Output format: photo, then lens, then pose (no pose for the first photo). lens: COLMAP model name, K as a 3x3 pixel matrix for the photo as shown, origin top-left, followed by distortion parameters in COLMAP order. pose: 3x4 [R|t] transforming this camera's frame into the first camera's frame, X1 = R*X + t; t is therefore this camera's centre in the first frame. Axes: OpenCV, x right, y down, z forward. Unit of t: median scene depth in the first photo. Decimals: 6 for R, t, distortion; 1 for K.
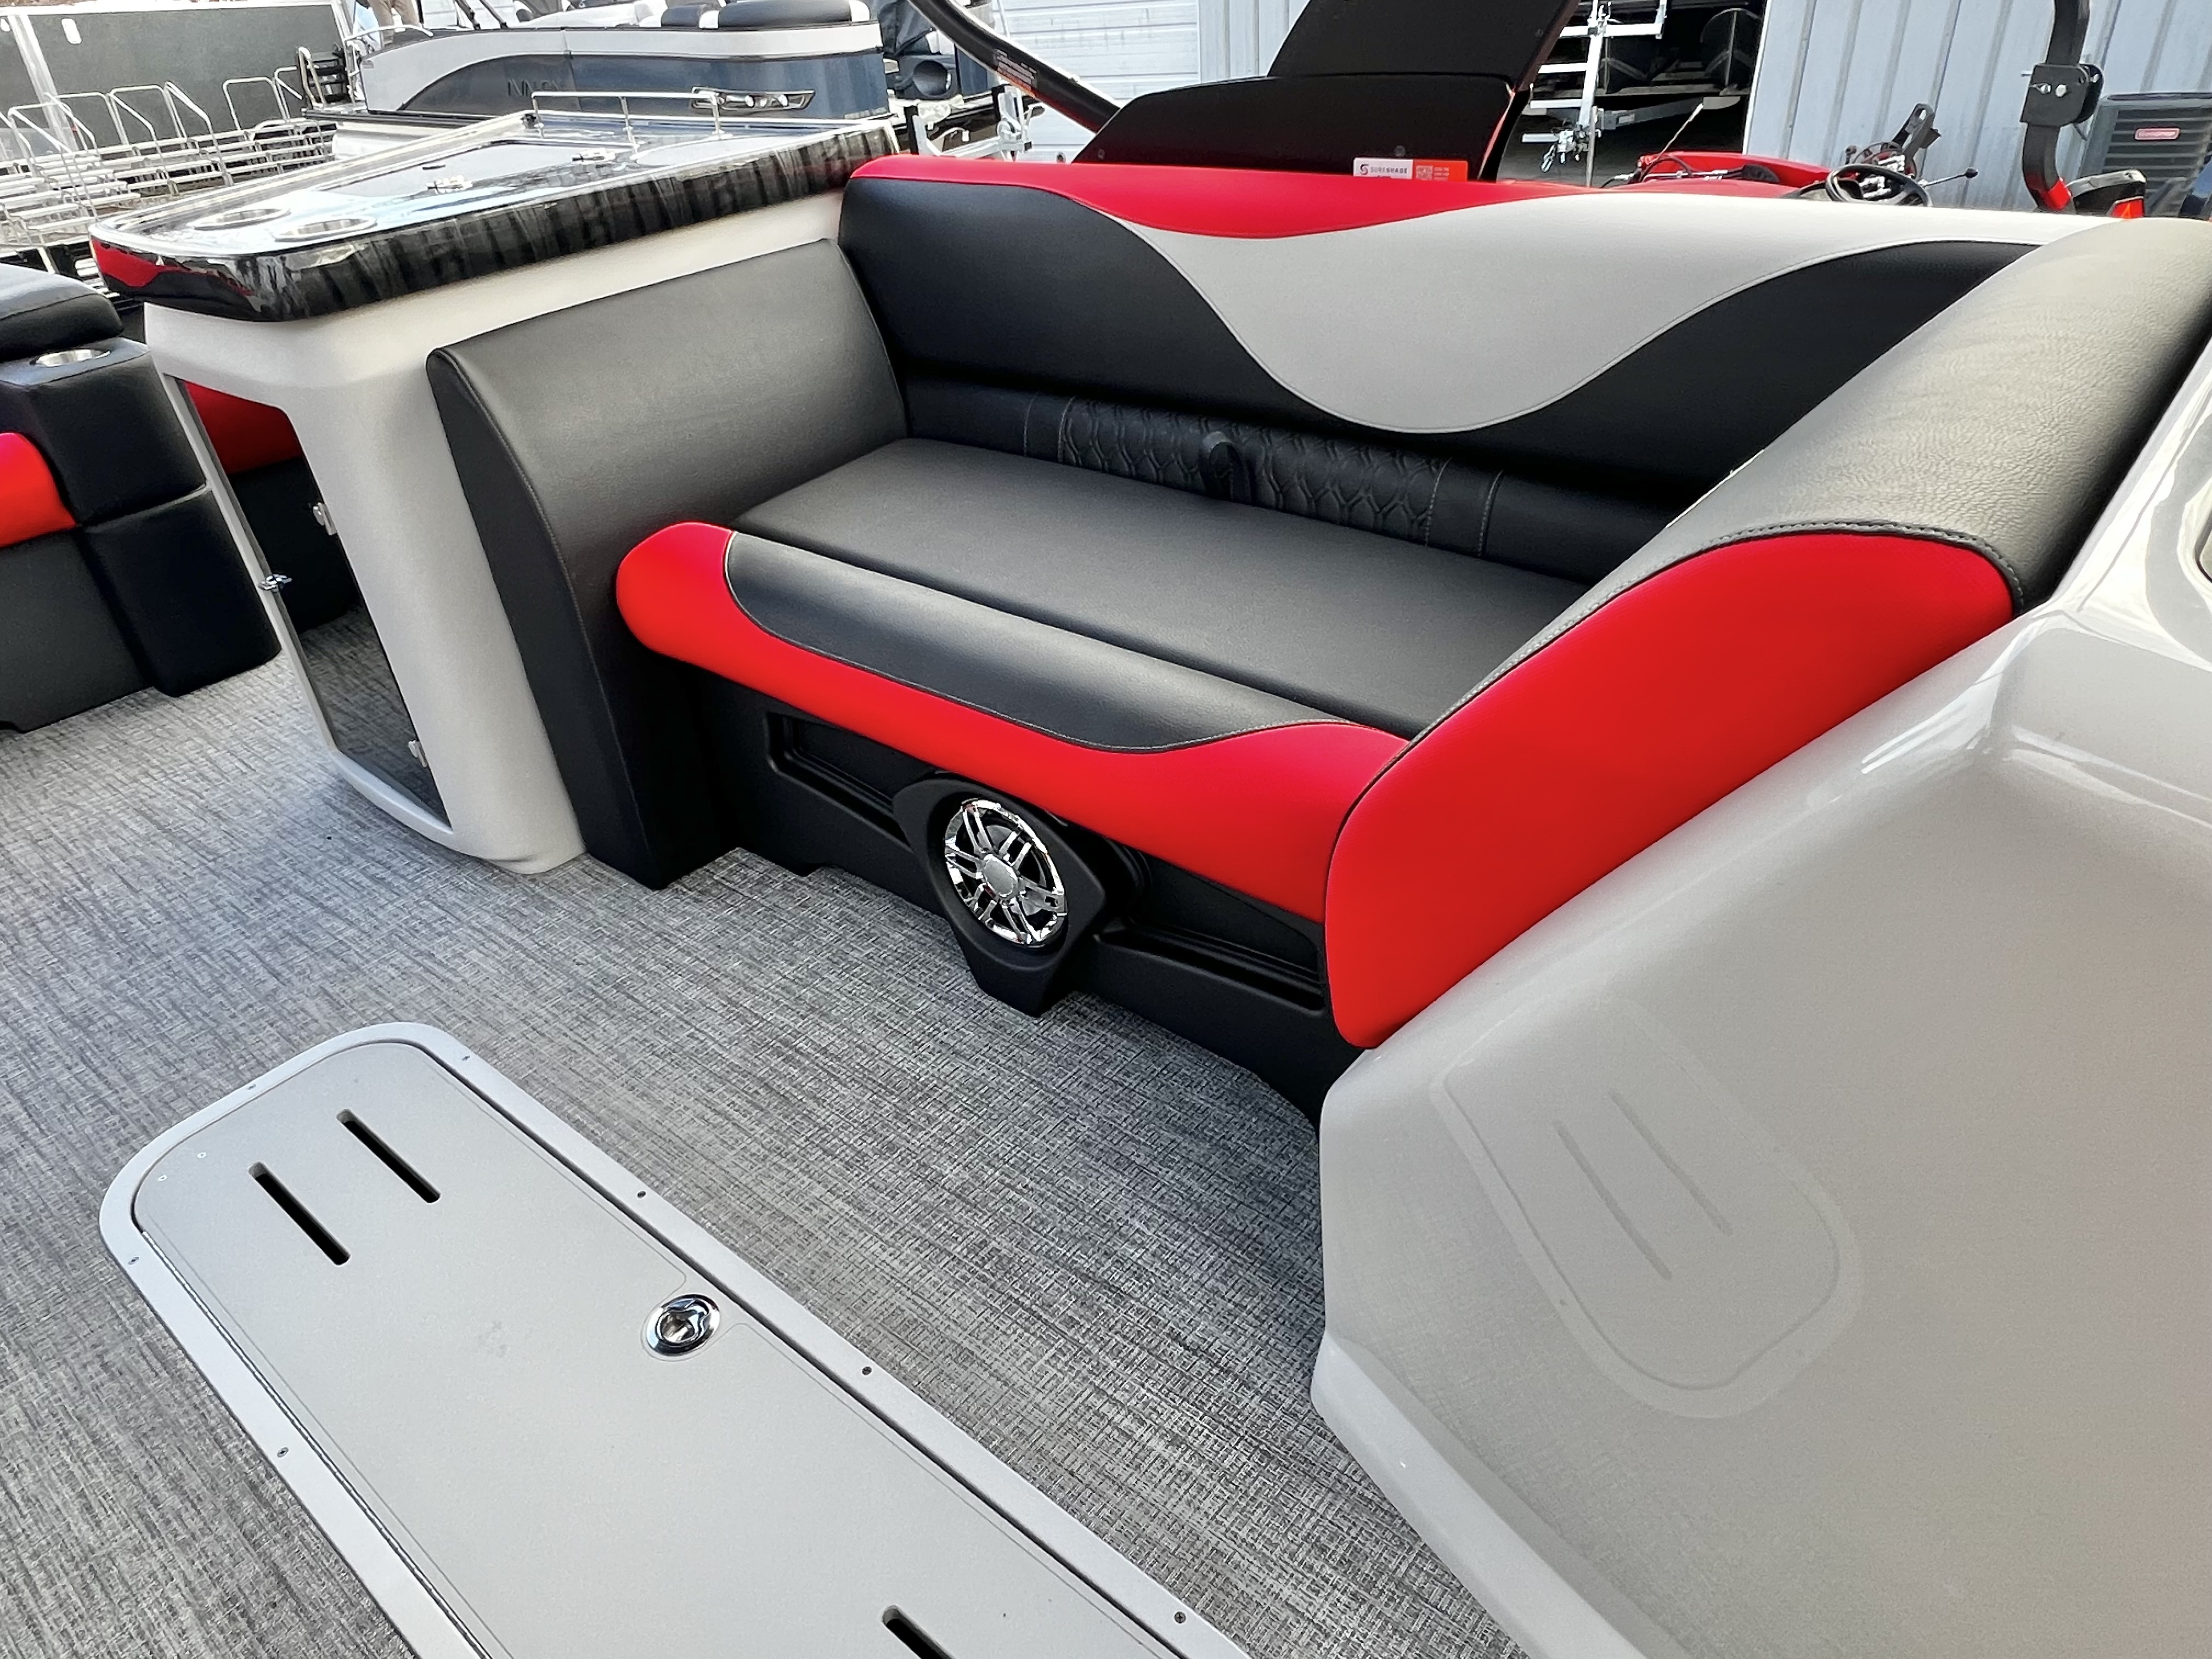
lens RADIAL K [[1385.4, 0, 1095.2], [0, 1385.4, 832.4], [0, 0, 1]] dist [-0.001806, -0.002126]
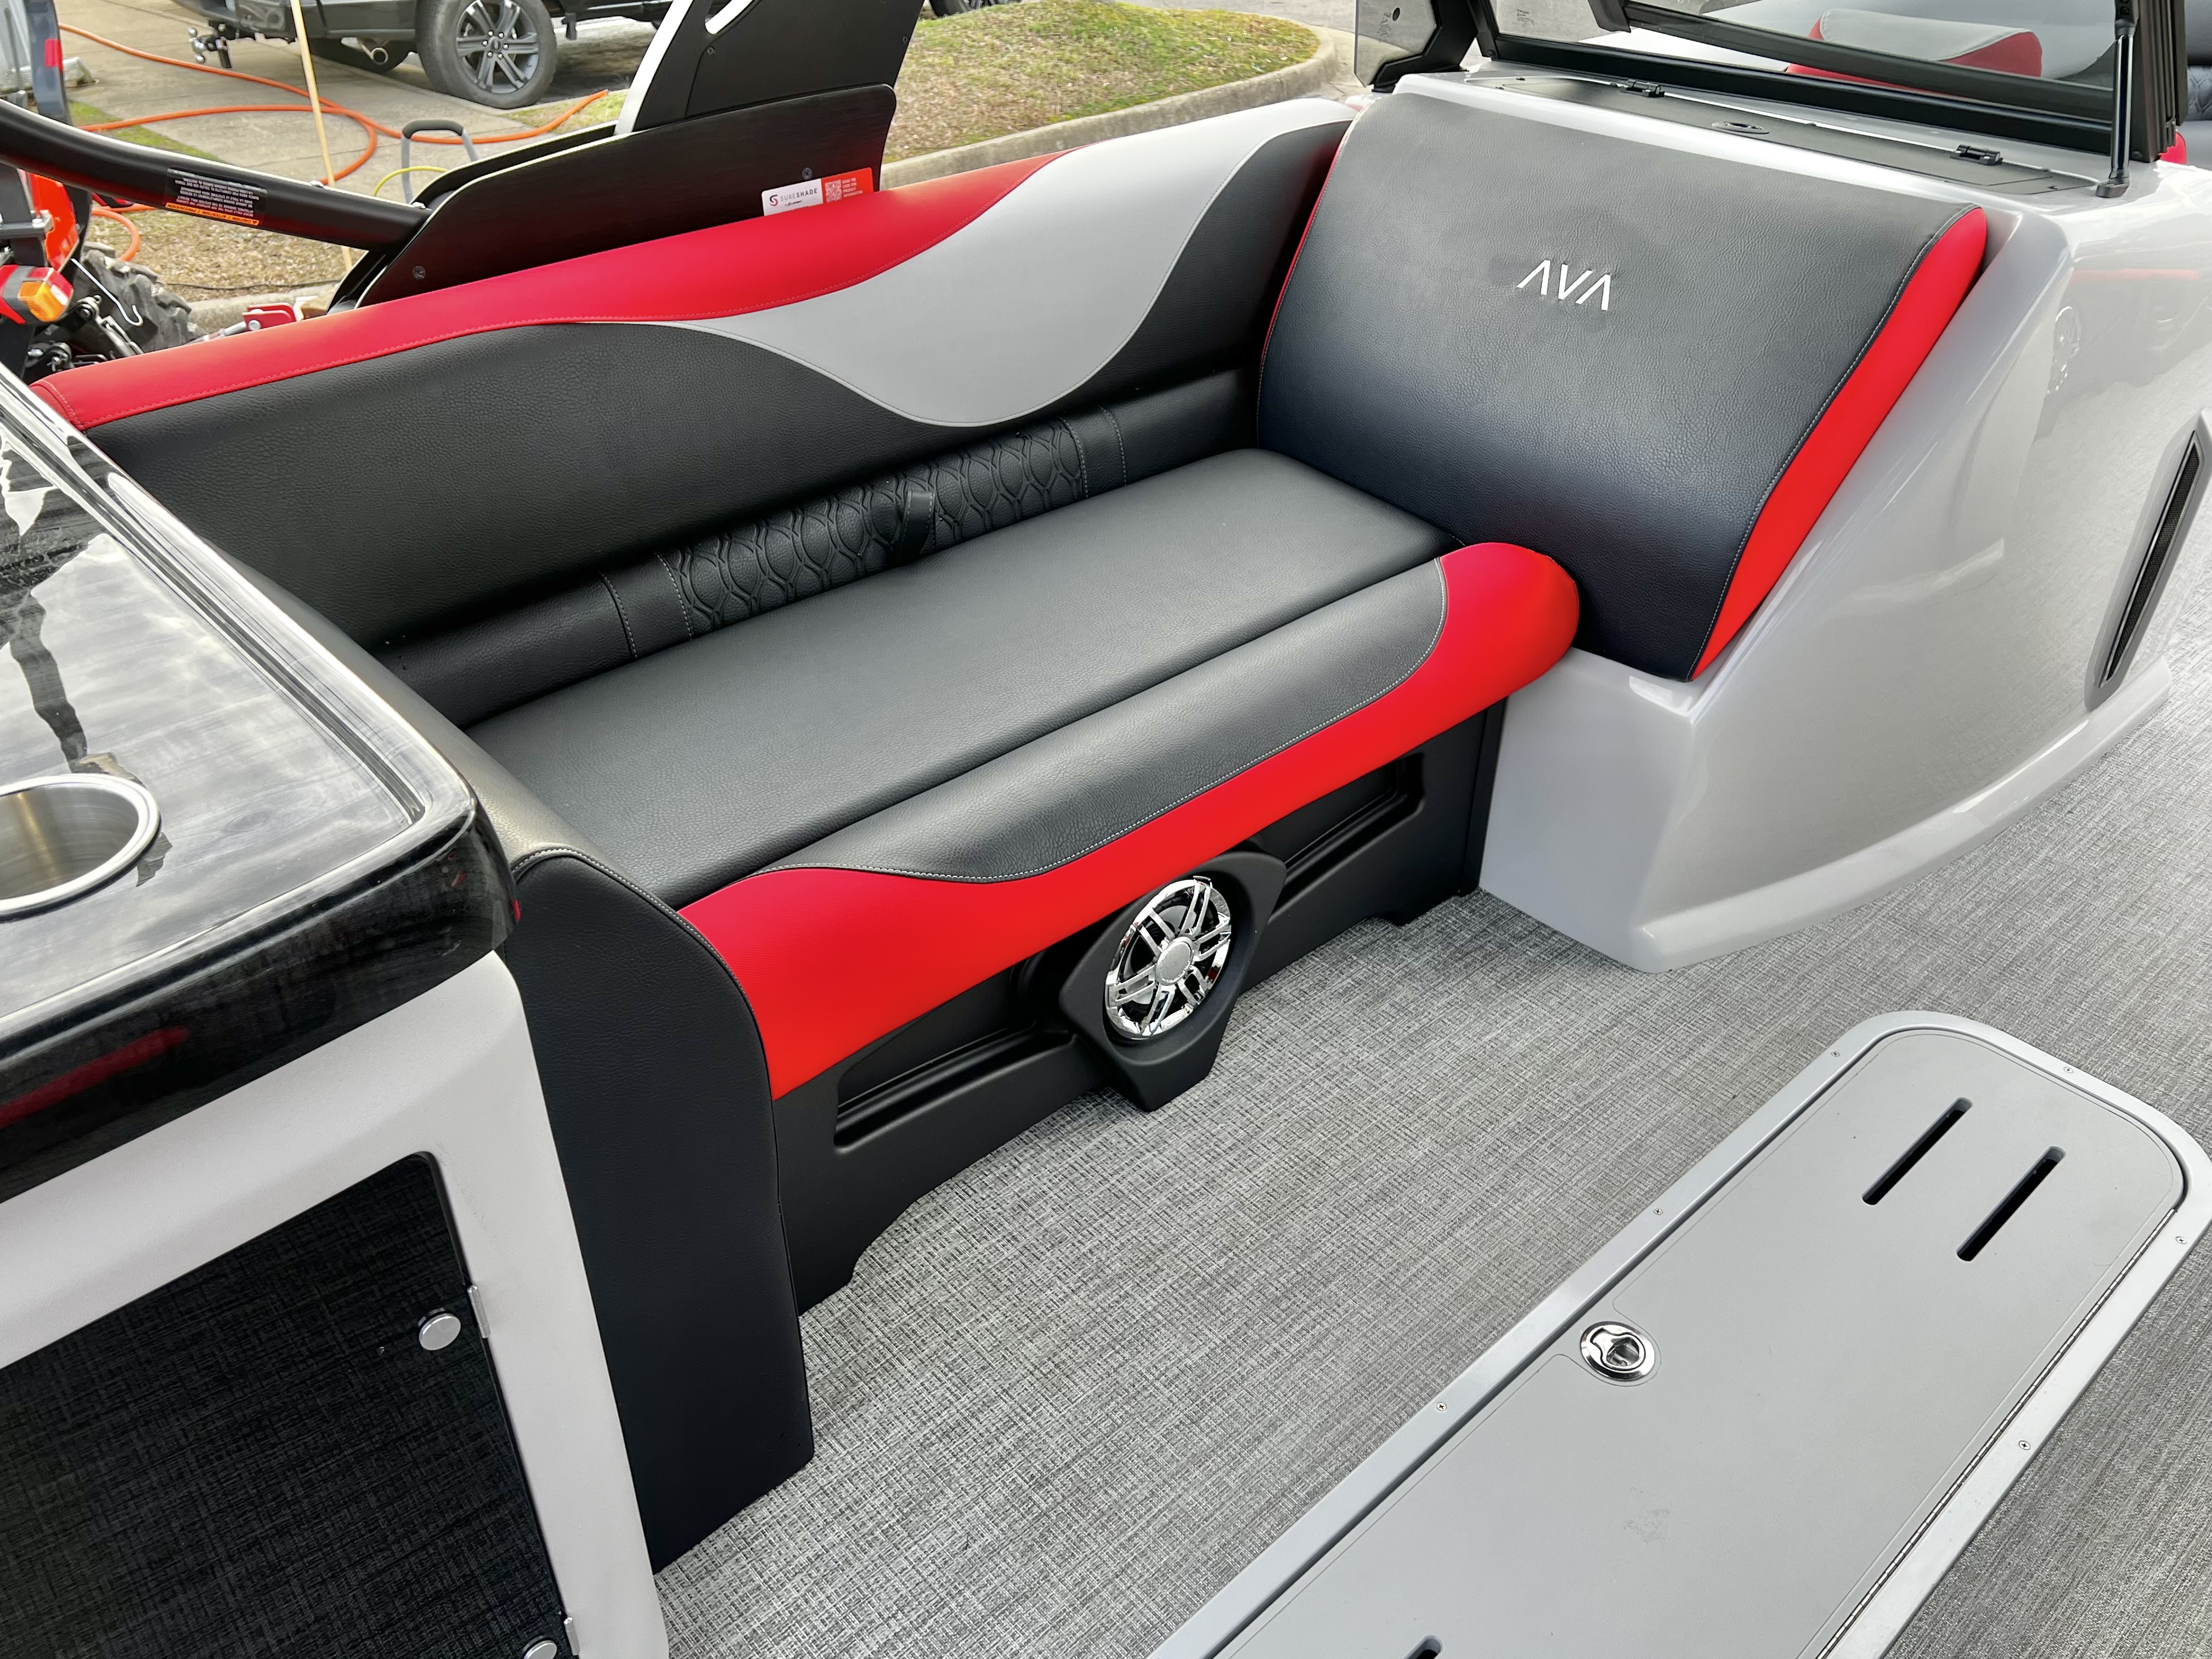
lens RADIAL K [[1757.5, 0, 1106.0], [0, 1757.5, 829.5], [0, 0, 1]] dist [0.012977, 0.006680]
pose [[0.134547, -0.508802, 0.850304, -1.000926], [0.539825, 0.757228, 0.367689, -0.480024], [-0.830955, 0.409544, 0.376547, 0.548961]]
